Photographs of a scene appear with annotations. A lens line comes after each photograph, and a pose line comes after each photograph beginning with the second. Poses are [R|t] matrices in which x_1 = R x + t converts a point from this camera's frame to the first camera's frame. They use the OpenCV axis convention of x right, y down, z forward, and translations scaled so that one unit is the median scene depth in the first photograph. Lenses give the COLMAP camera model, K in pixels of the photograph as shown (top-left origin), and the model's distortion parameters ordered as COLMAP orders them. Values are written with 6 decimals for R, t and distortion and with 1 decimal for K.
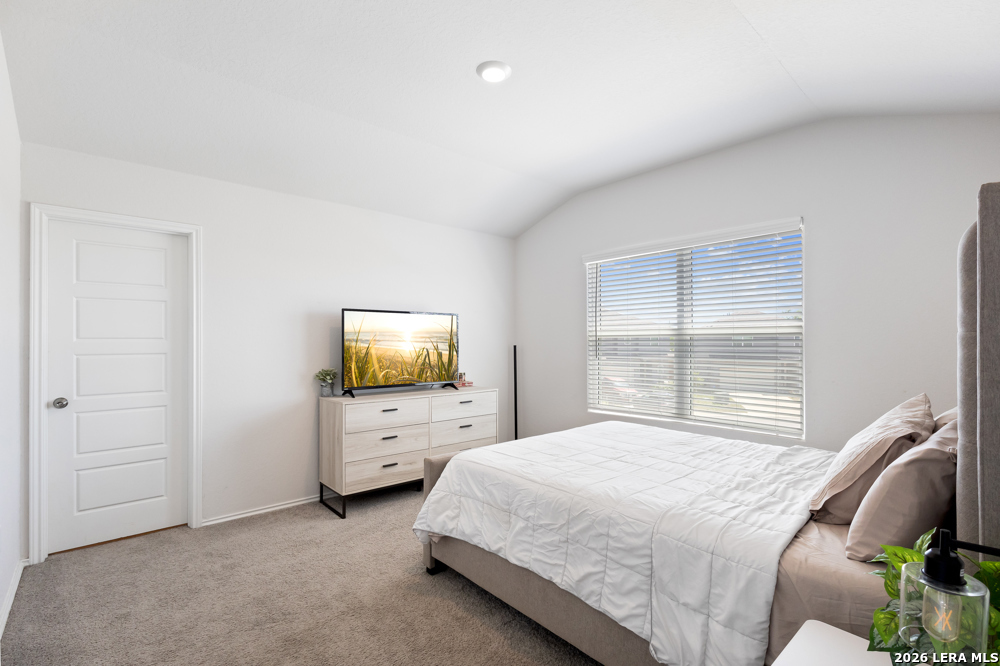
lens RADIAL K [[455.6, 0, 502.8], [0, 455.6, 338.1], [0, 0, 1]] dist [-0.001627, 0.000152]
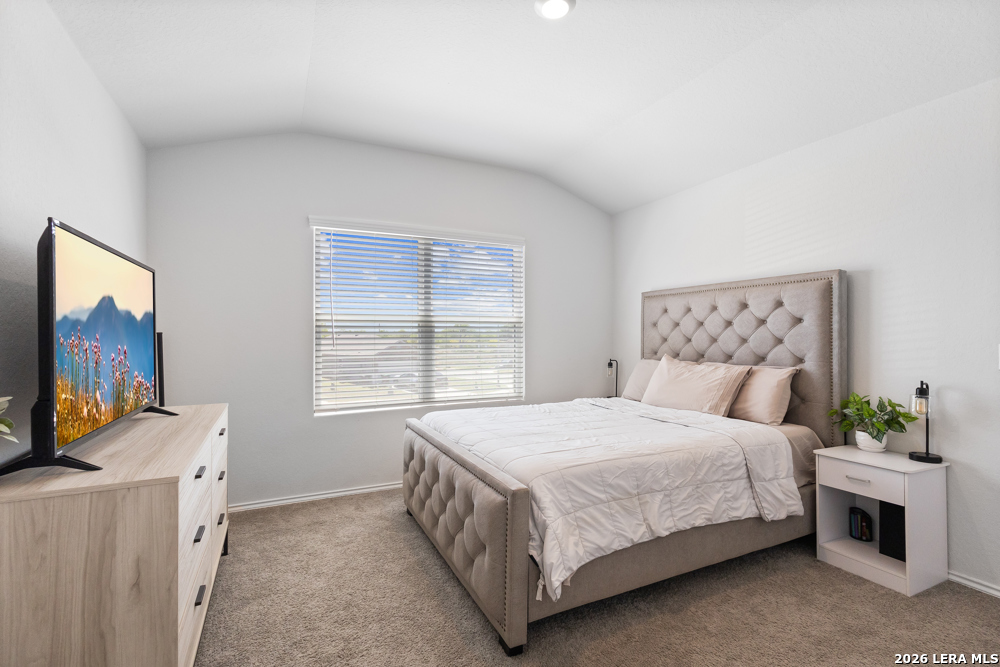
lens RADIAL K [[455.6, 0, 503.2], [0, 455.6, 333.2], [0, 0, 1]] dist [-0.001627, 0.000152]
pose [[0.279187, 0.000982, 0.960236, -1.069549], [-0.005442, 0.999985, 0.000559, 0.034495], [-0.960221, -0.005382, 0.279188, 1.060857]]
